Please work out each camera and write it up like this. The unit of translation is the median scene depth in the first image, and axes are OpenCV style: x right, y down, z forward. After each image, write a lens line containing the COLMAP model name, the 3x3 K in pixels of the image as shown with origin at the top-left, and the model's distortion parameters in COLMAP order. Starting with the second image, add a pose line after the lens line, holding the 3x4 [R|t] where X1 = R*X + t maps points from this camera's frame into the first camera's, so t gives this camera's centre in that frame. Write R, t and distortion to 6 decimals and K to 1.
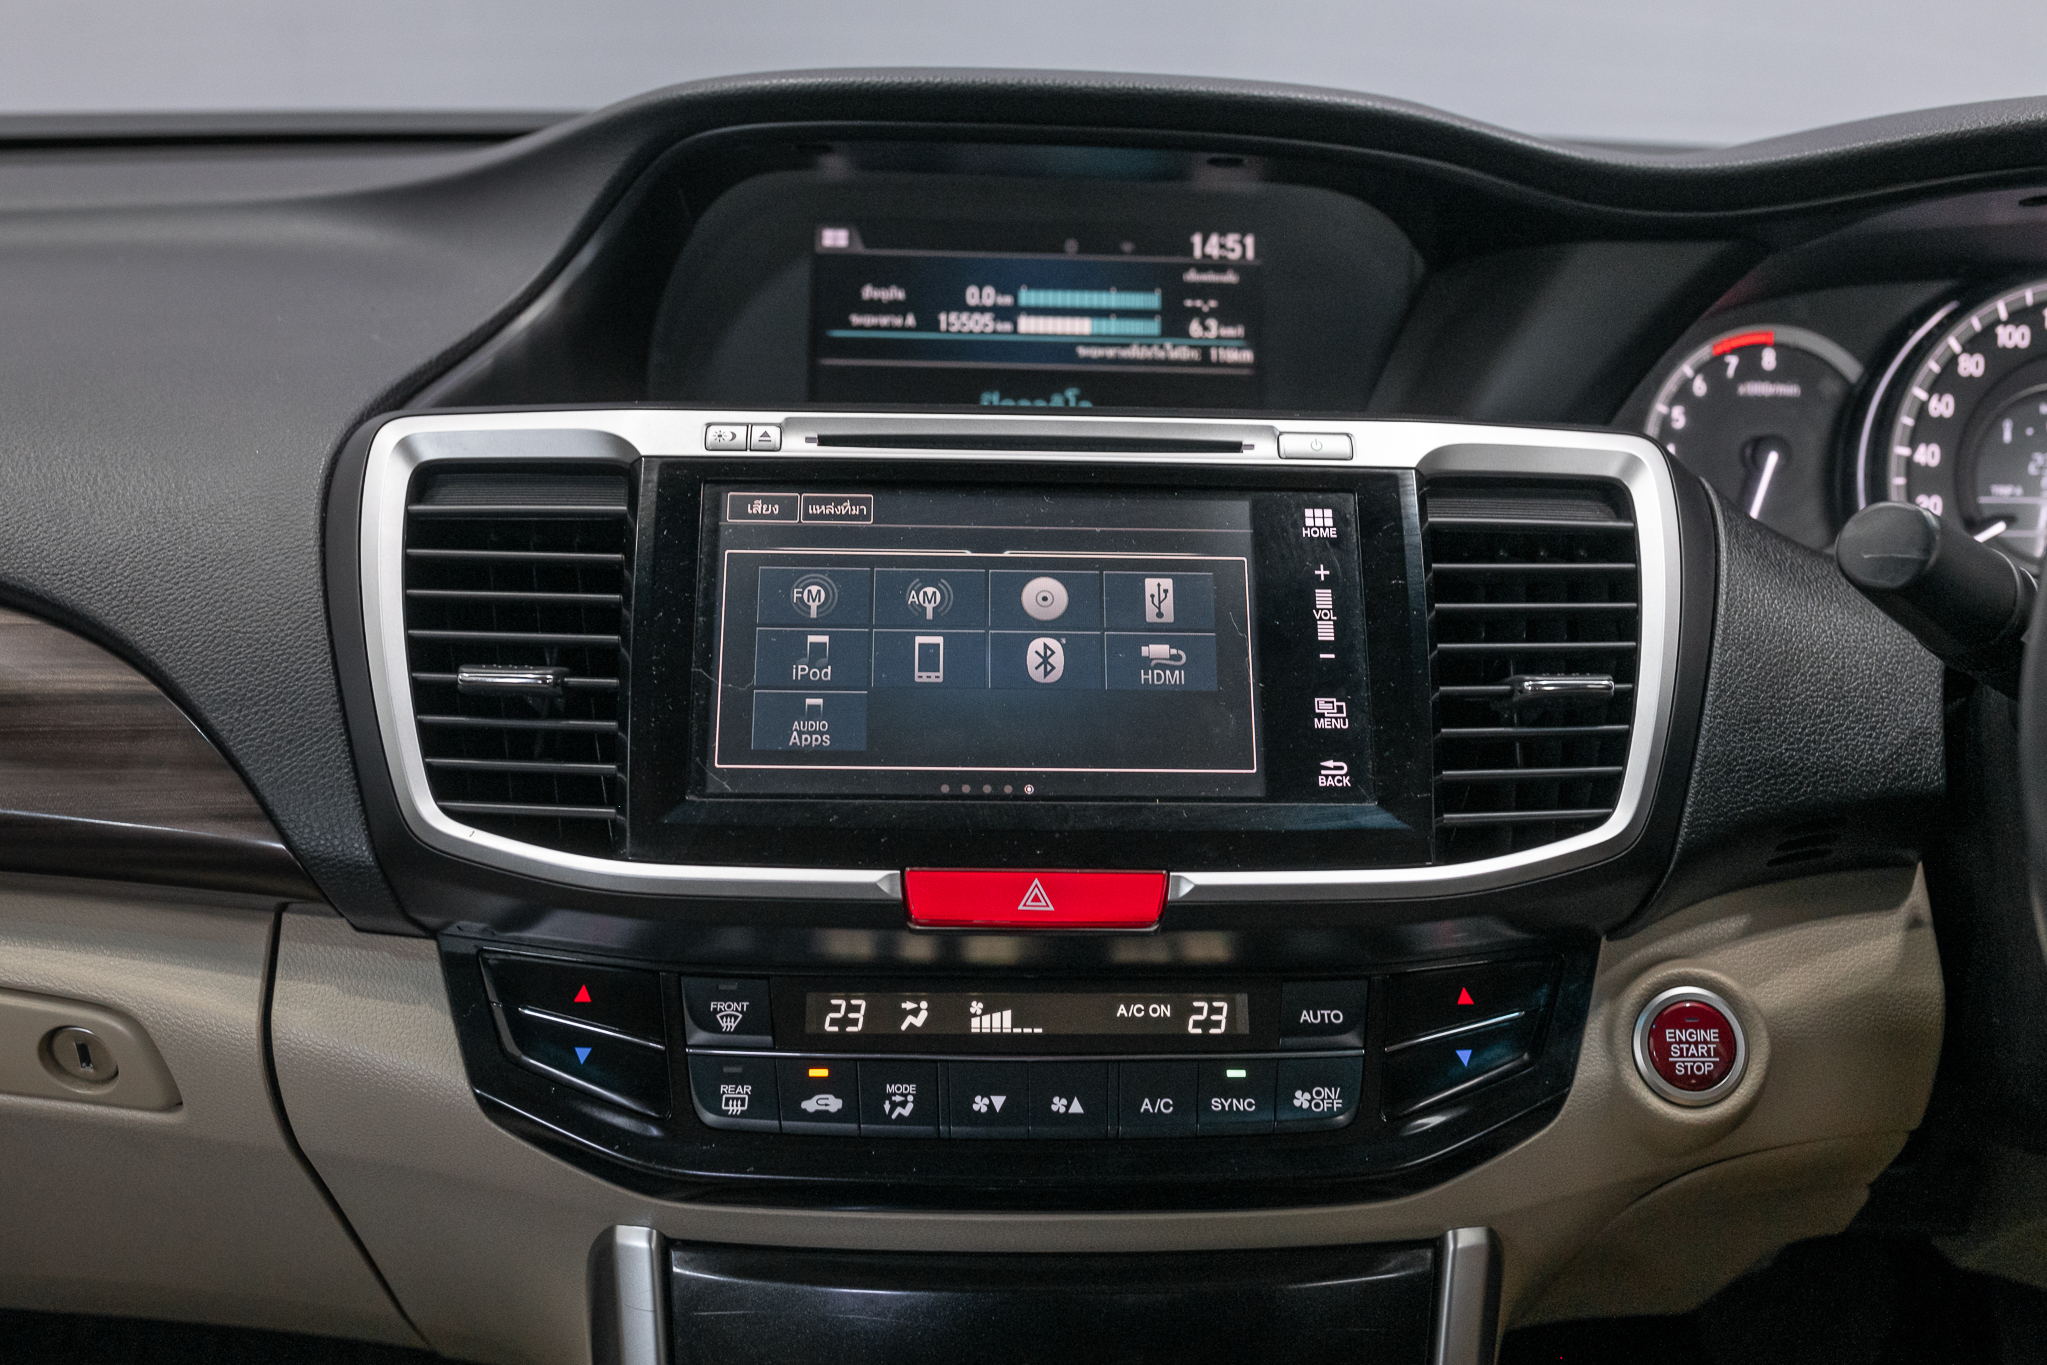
lens RADIAL K [[2036.2, 0, 1028.5], [0, 2036.2, 688.7], [0, 0, 1]] dist [-0.022952, 0.000000]
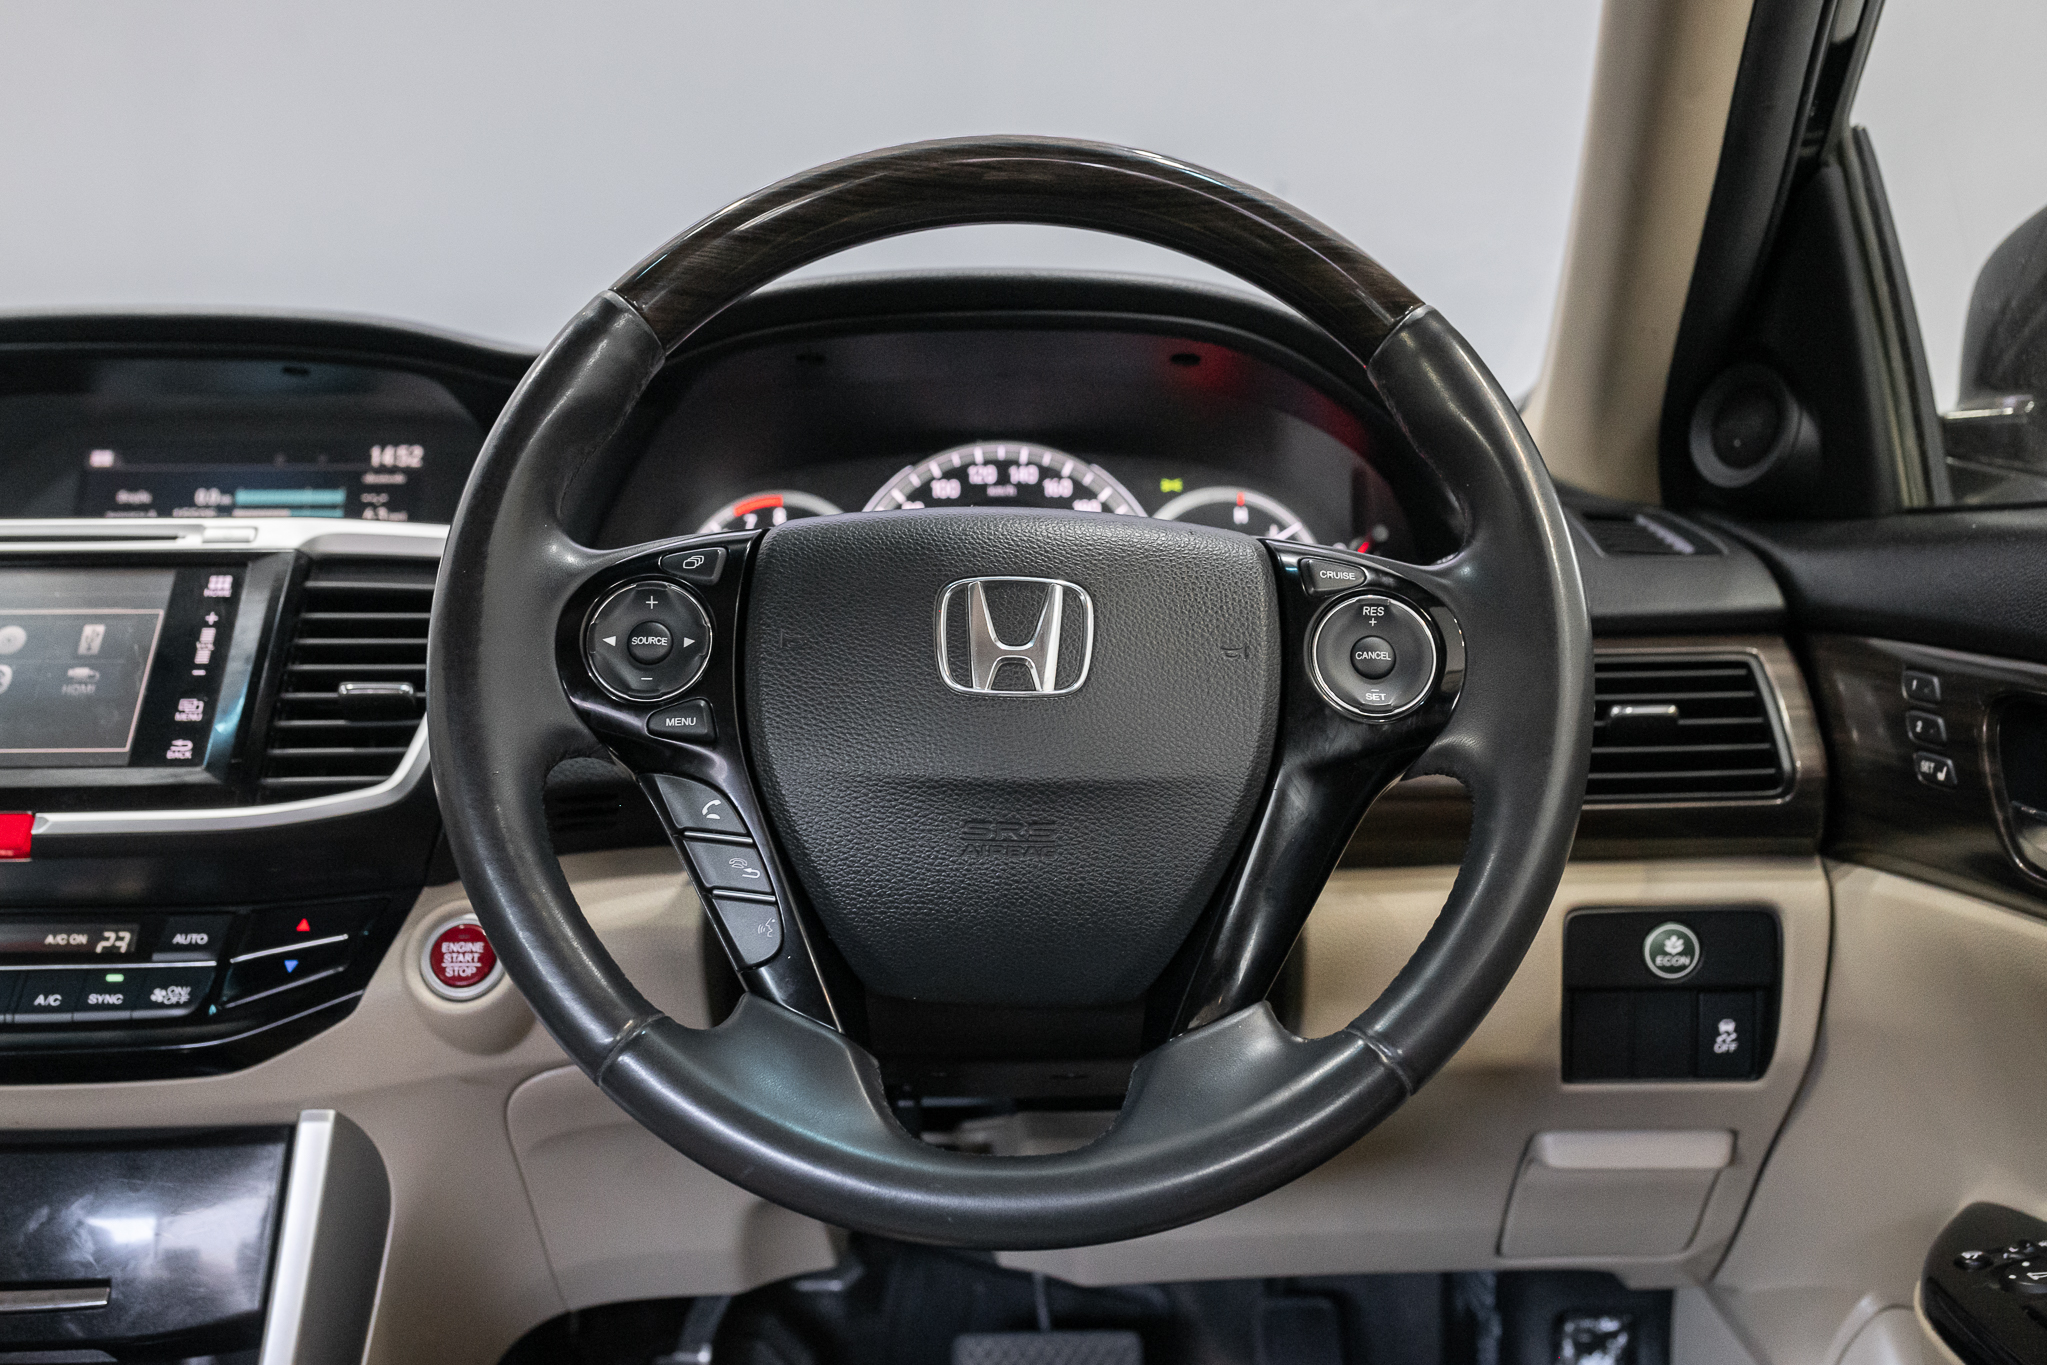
lens RADIAL K [[2036.2, 0, 1042.0], [0, 2036.2, 687.4], [0, 0, 1]] dist [-0.022952, 0.000000]
pose [[0.999103, -0.028360, -0.031459, 0.748435], [0.021097, 0.977265, -0.210969, 0.291533], [0.036726, 0.210116, 0.976986, -0.320027]]
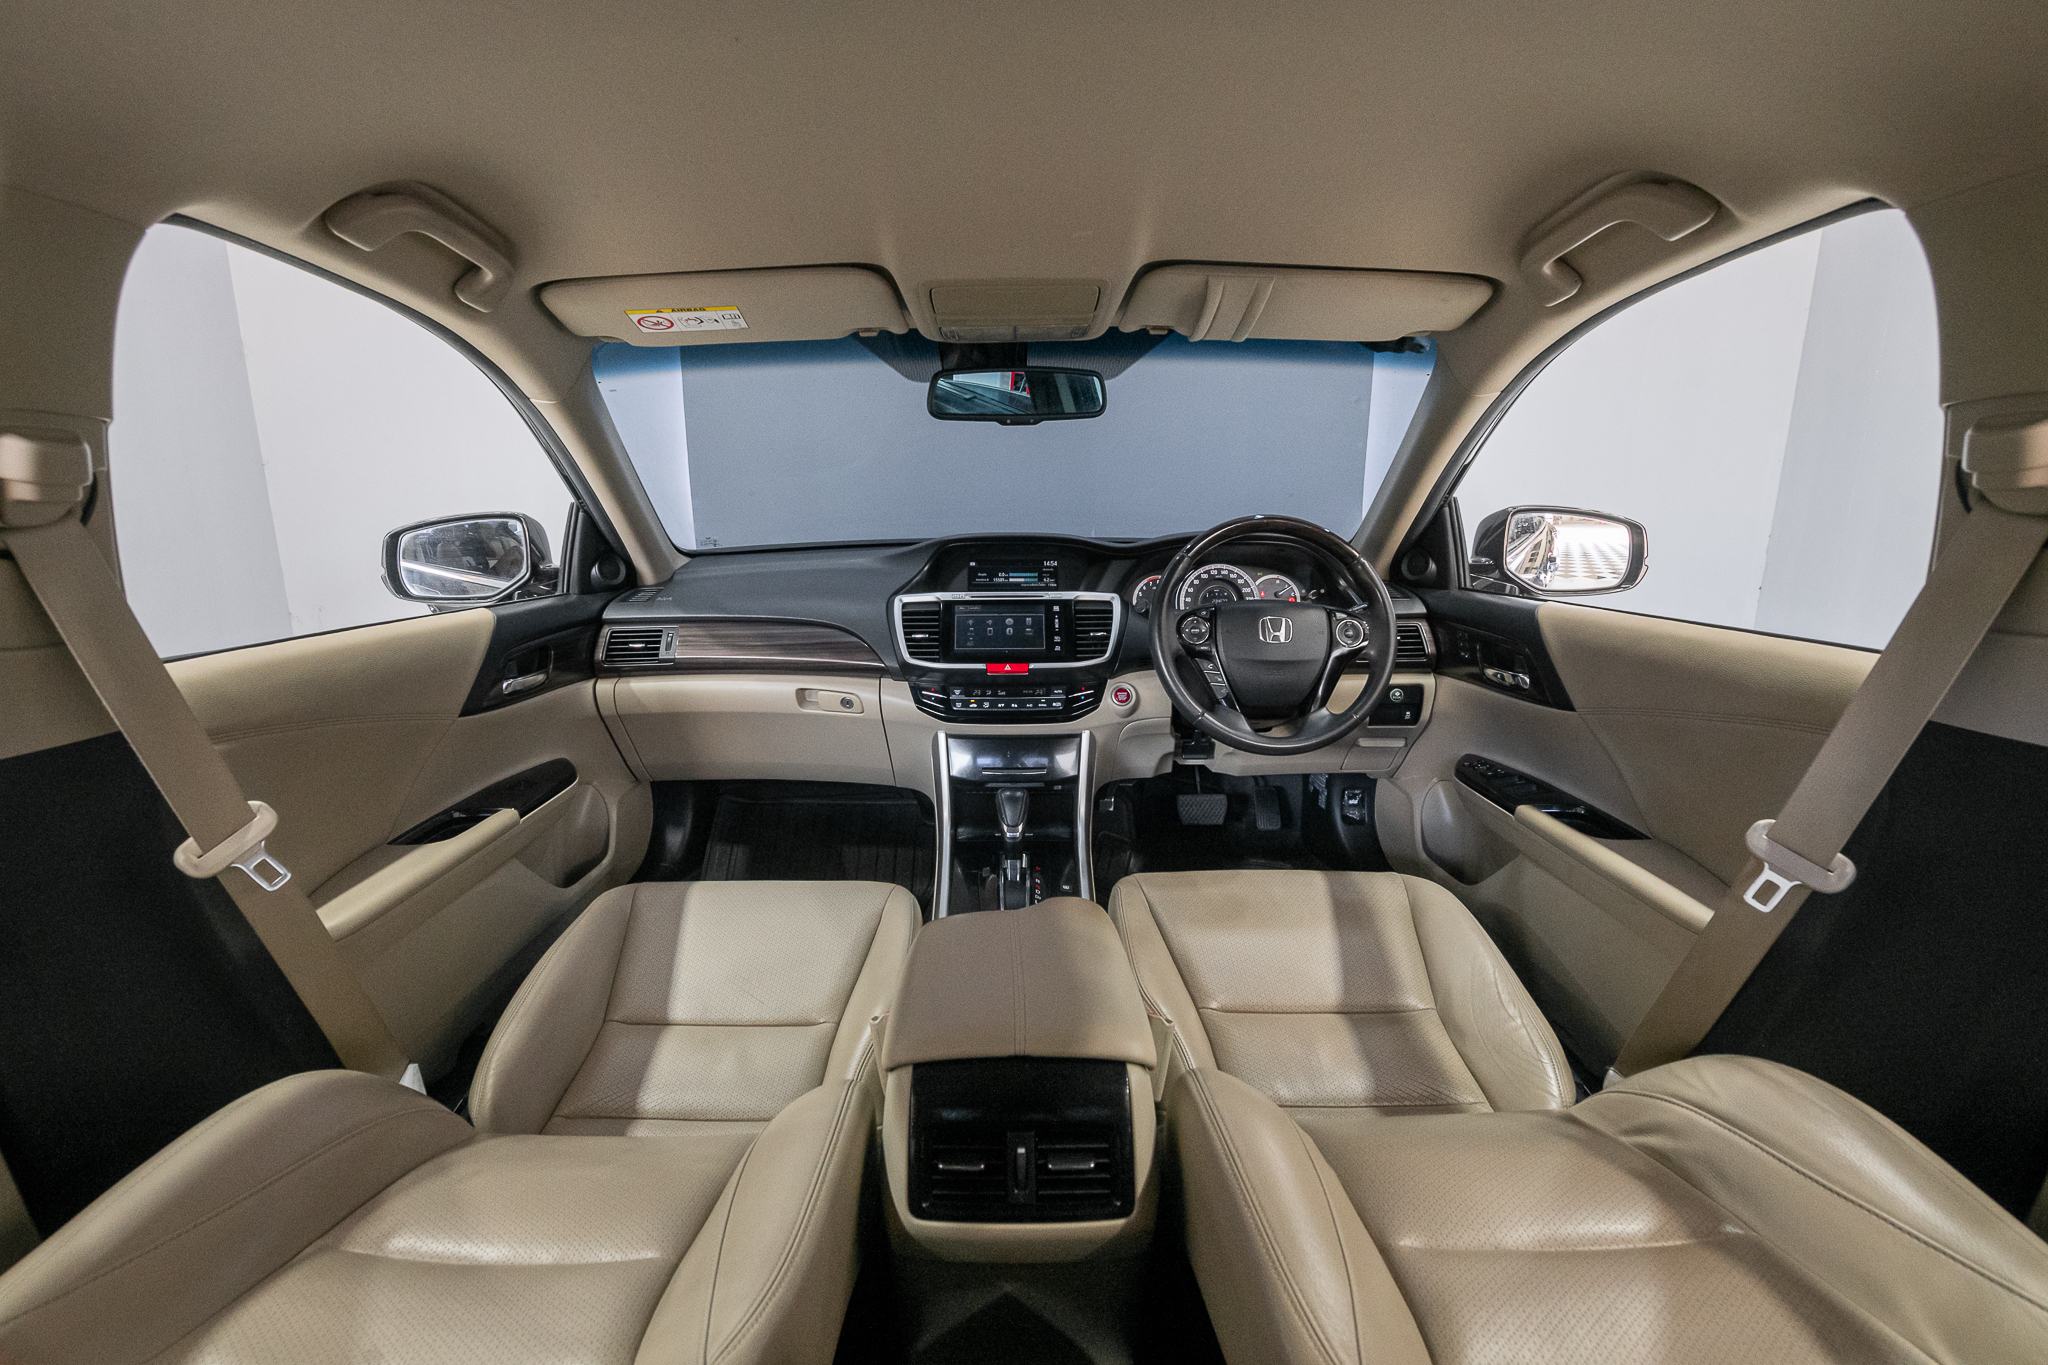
lens RADIAL K [[873.2, 0, 1006.9], [0, 873.2, 680.0], [0, 0, 1]] dist [0.004148, 0.000080]
pose [[0.998542, -0.021326, -0.049593, 0.121743], [0.016753, 0.995722, -0.090871, 0.351980], [0.051319, 0.089907, 0.994627, -1.503702]]
